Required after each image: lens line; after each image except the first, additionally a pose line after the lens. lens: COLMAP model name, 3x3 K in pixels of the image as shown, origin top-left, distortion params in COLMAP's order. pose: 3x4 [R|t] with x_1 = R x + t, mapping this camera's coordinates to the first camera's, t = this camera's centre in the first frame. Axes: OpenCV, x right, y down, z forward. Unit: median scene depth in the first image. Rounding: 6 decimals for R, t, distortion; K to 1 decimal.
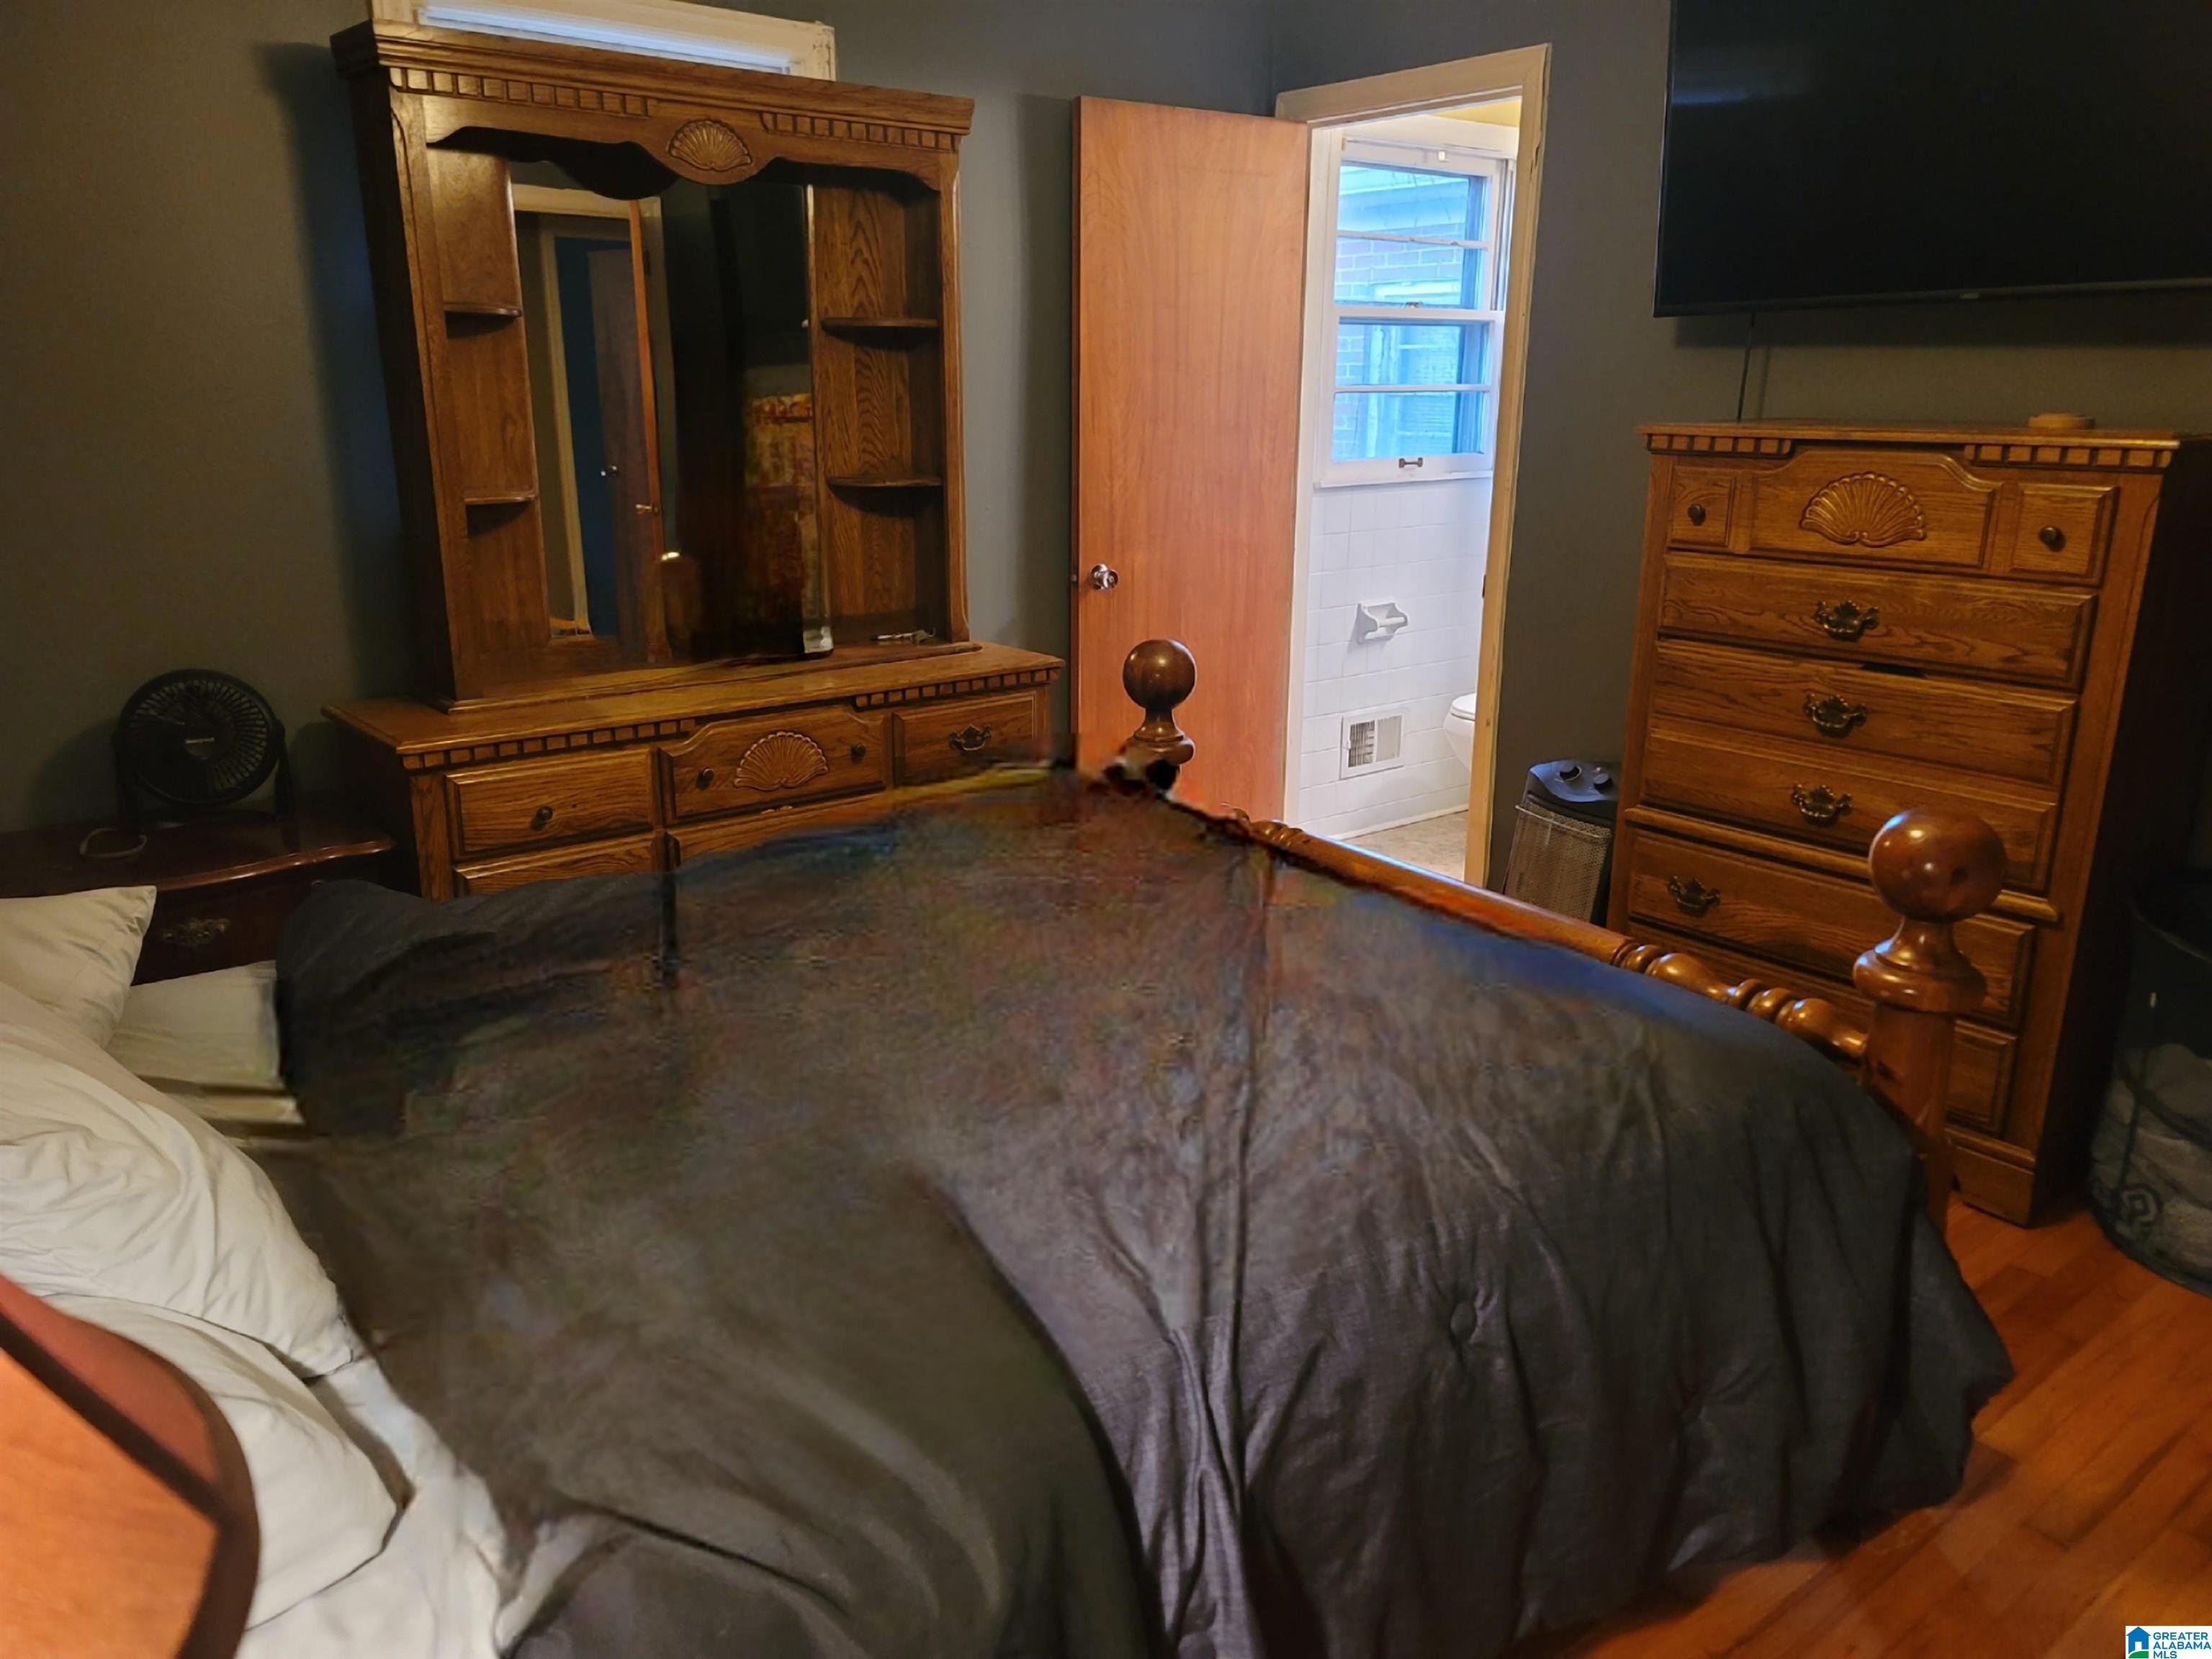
lens RADIAL K [[1614.0, 0, 1106.0], [0, 1614.0, 829.5], [0, 0, 1]] dist [0.063007, -0.006588]
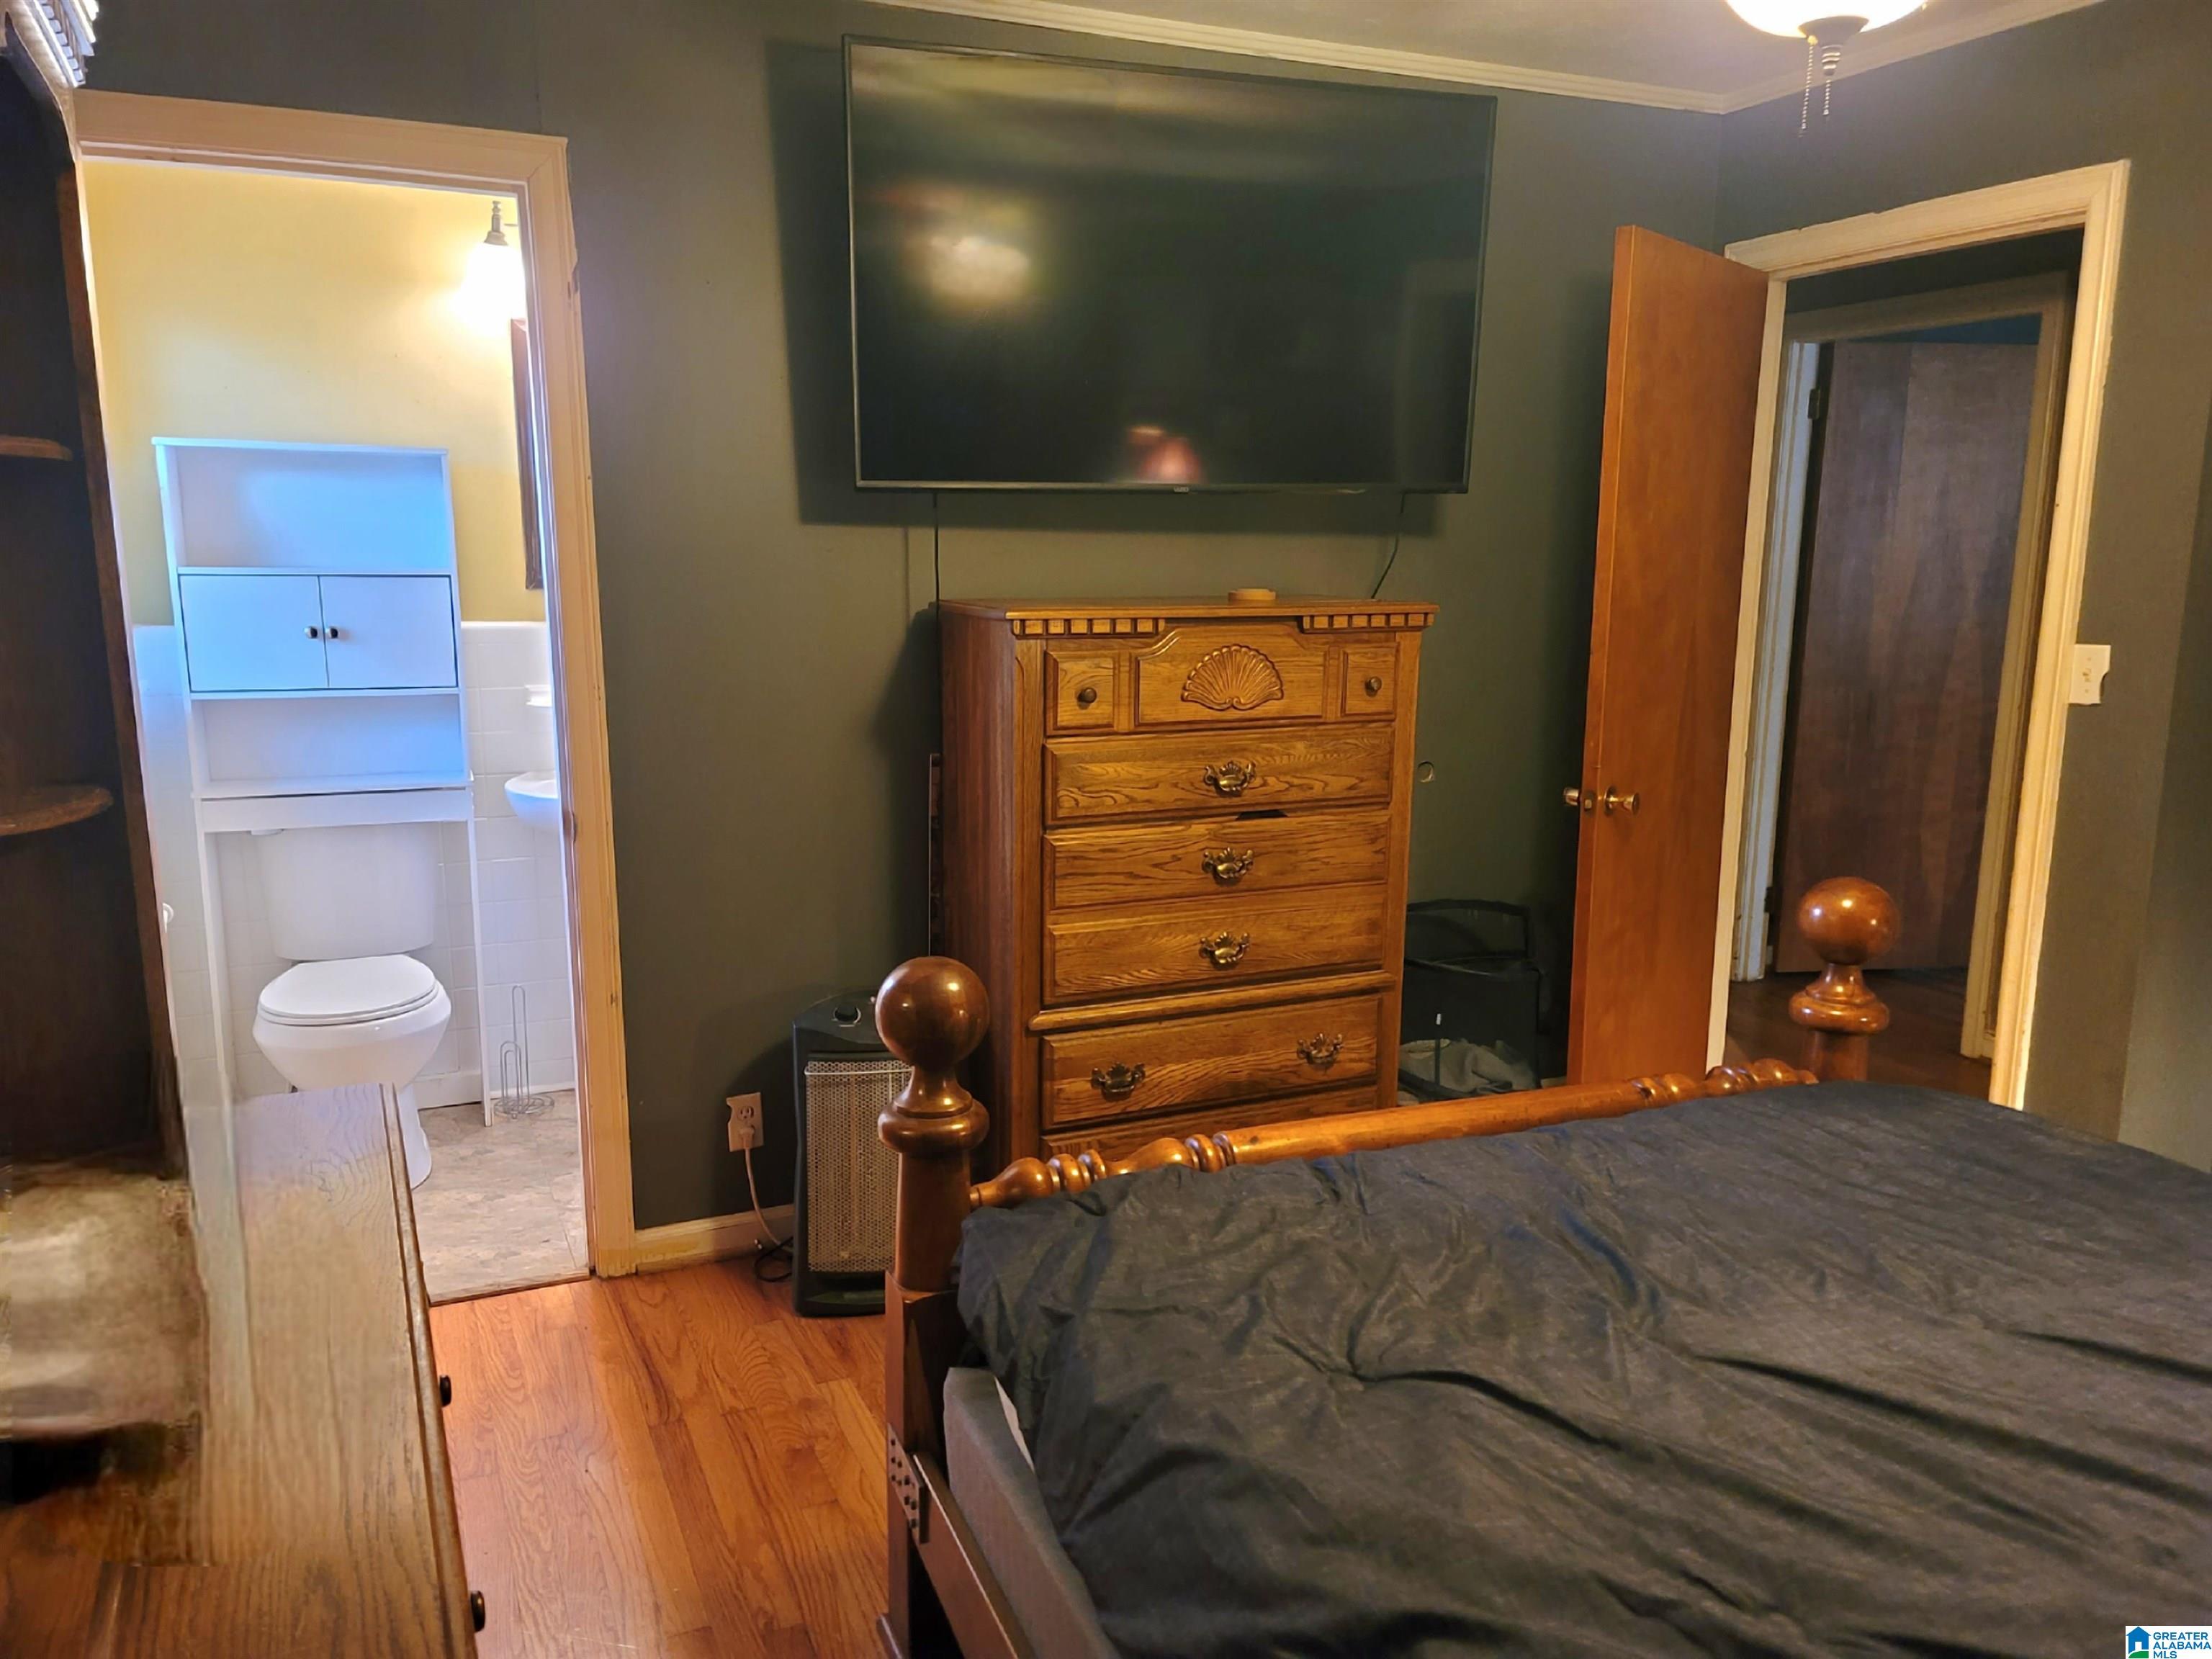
lens RADIAL K [[1614.0, 0, 1106.0], [0, 1614.0, 829.5], [0, 0, 1]] dist [0.063007, -0.006588]
pose [[0.256569, -0.176151, 0.950338, -0.580101], [0.258973, 0.959828, 0.107993, -0.228911], [-0.931185, 0.218405, 0.291881, 0.762432]]
